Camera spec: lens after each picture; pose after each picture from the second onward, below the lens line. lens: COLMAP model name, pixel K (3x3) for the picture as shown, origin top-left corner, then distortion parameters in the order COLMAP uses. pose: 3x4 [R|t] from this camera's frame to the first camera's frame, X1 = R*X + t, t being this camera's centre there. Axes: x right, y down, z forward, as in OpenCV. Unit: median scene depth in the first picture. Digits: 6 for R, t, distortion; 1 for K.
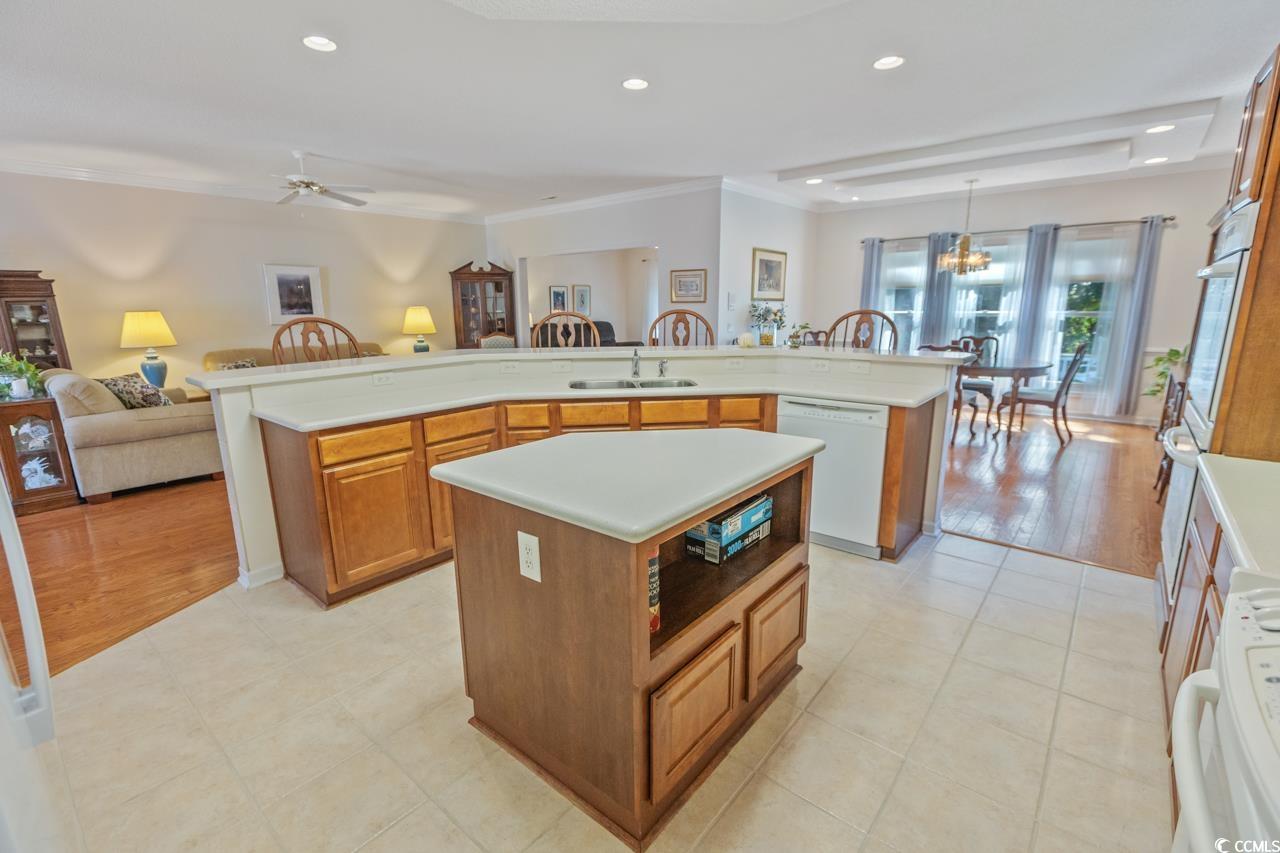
lens RADIAL K [[586.9, 0, 633.0], [0, 586.9, 434.5], [0, 0, 1]] dist [-0.004128, -0.000197]
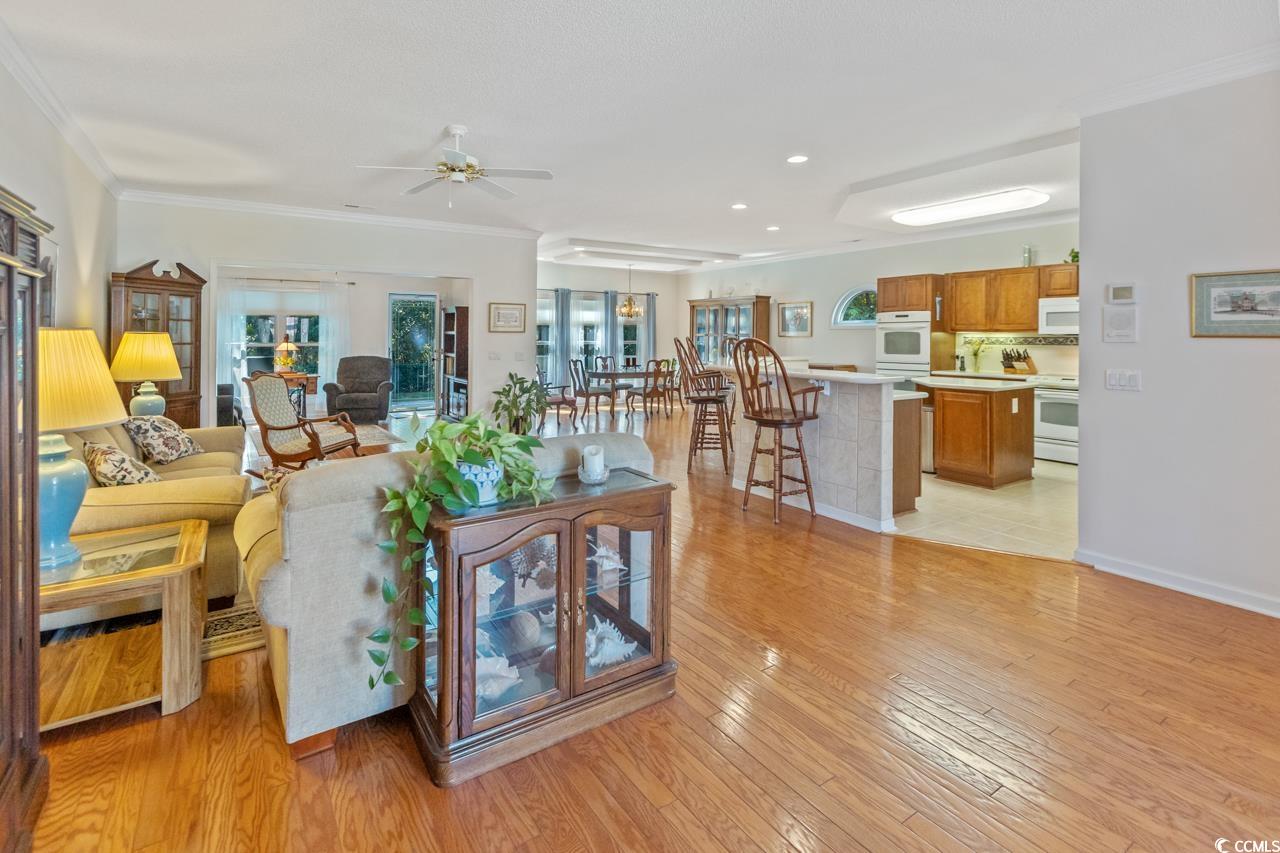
lens RADIAL K [[586.9, 0, 682.8], [0, 586.9, 333.7], [0, 0, 1]] dist [-0.004128, -0.000197]
pose [[0.218810, 0.012850, 0.975683, -0.887250], [0.211277, 0.975569, -0.060230, -0.088637], [-0.952619, 0.219319, 0.210750, 0.459916]]
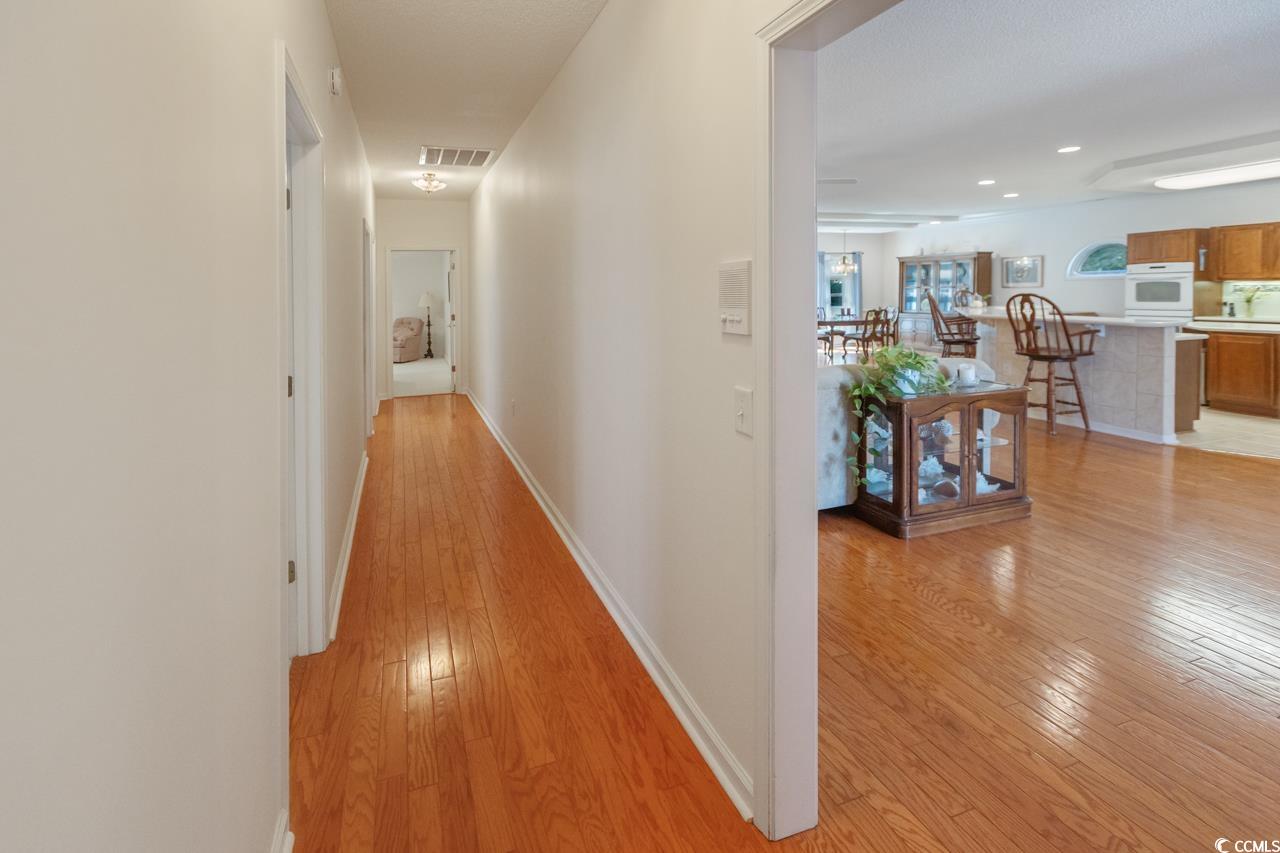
lens RADIAL K [[586.9, 0, 559.5], [0, 586.9, 300.0], [0, 0, 1]] dist [-0.004128, -0.000197]
pose [[0.552903, -0.022661, 0.832938, -1.454046], [0.205630, 0.972423, -0.110041, -0.160835], [-0.807474, 0.232119, 0.542315, 0.665338]]
